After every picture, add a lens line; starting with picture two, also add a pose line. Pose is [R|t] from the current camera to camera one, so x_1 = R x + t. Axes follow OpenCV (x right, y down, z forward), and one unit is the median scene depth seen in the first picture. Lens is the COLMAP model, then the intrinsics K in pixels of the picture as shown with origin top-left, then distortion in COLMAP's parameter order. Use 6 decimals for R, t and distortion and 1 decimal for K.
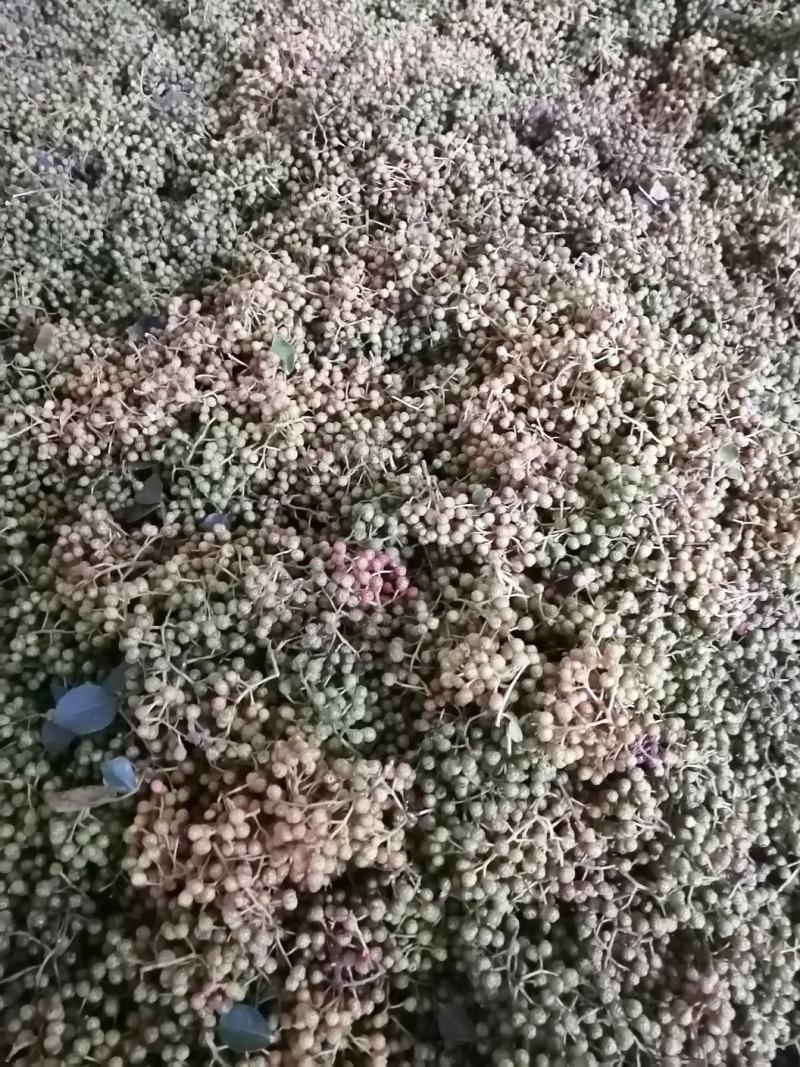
lens RADIAL K [[833.8, 0, 400.0], [0, 833.8, 533.5], [0, 0, 1]] dist [-0.009696, 0.039630]
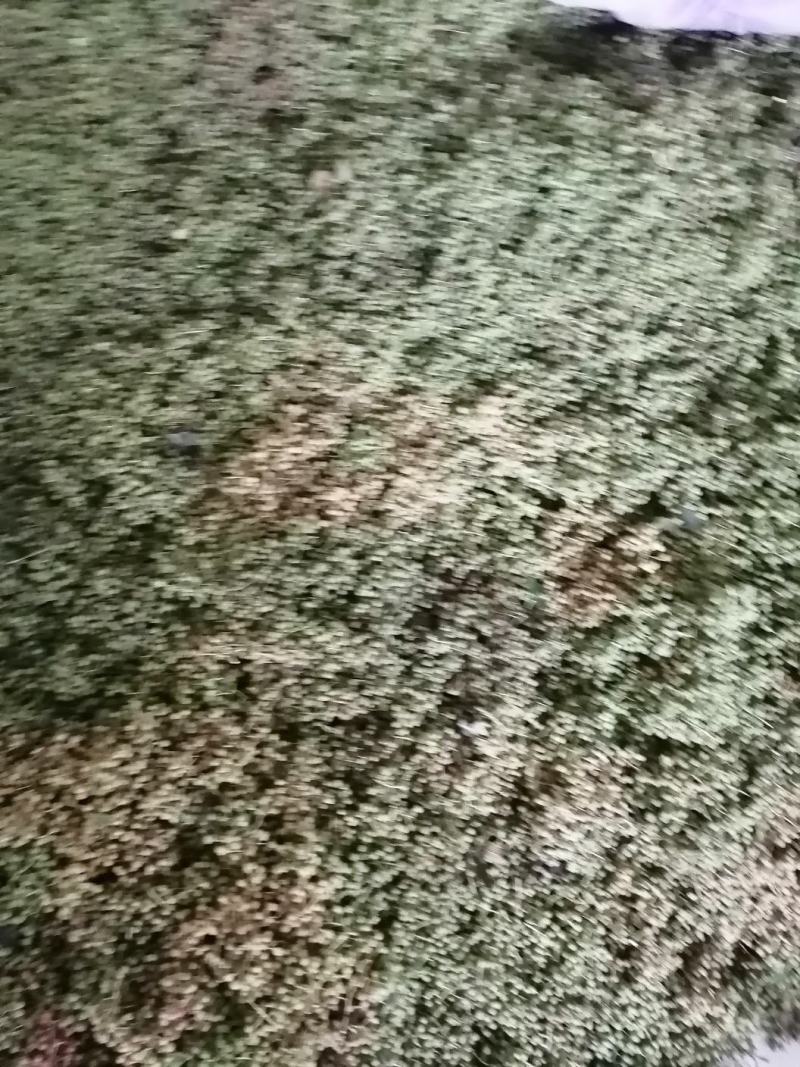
lens RADIAL K [[833.8, 0, 400.0], [0, 833.8, 533.5], [0, 0, 1]] dist [-0.009696, 0.039630]
pose [[0.908030, 0.396929, -0.133902, 0.460519], [-0.345337, 0.890220, 0.297069, -1.755799], [0.237118, -0.223506, 0.945421, -0.196203]]
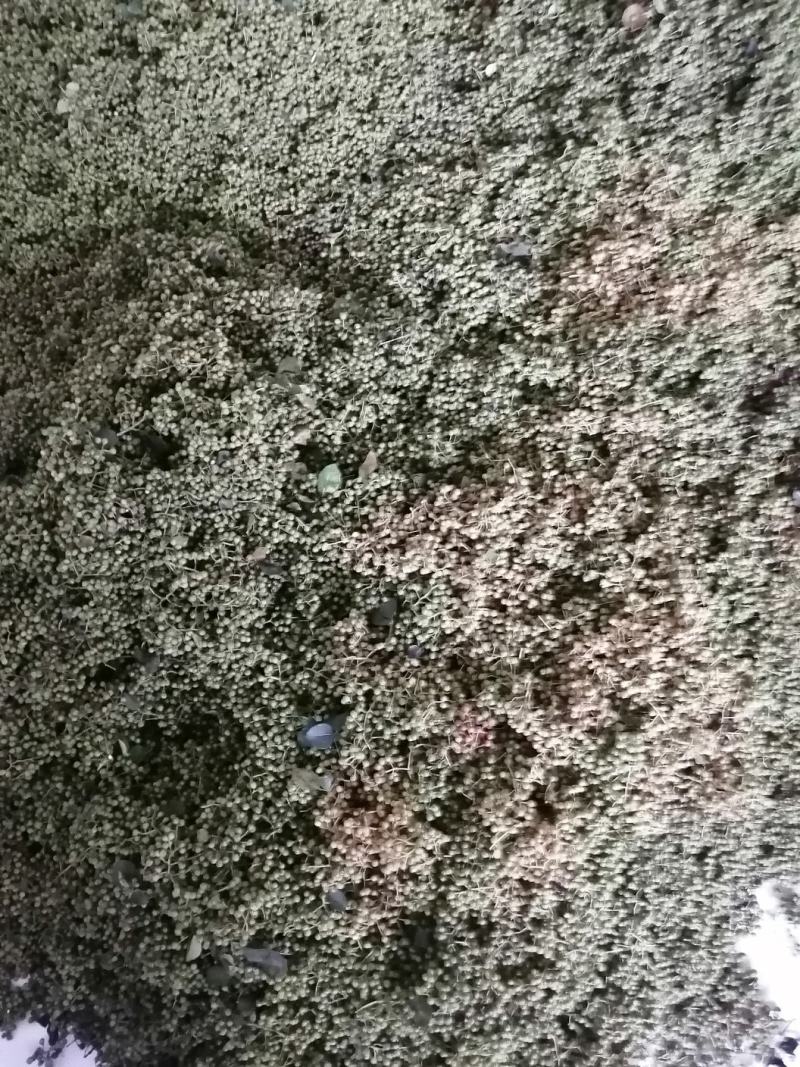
lens RADIAL K [[833.8, 0, 400.0], [0, 833.8, 533.5], [0, 0, 1]] dist [-0.009696, 0.039630]
pose [[0.894679, 0.423977, -0.140689, -0.123139], [-0.362629, 0.873237, 0.325511, -0.992091], [0.260864, -0.240209, 0.935013, -0.782134]]
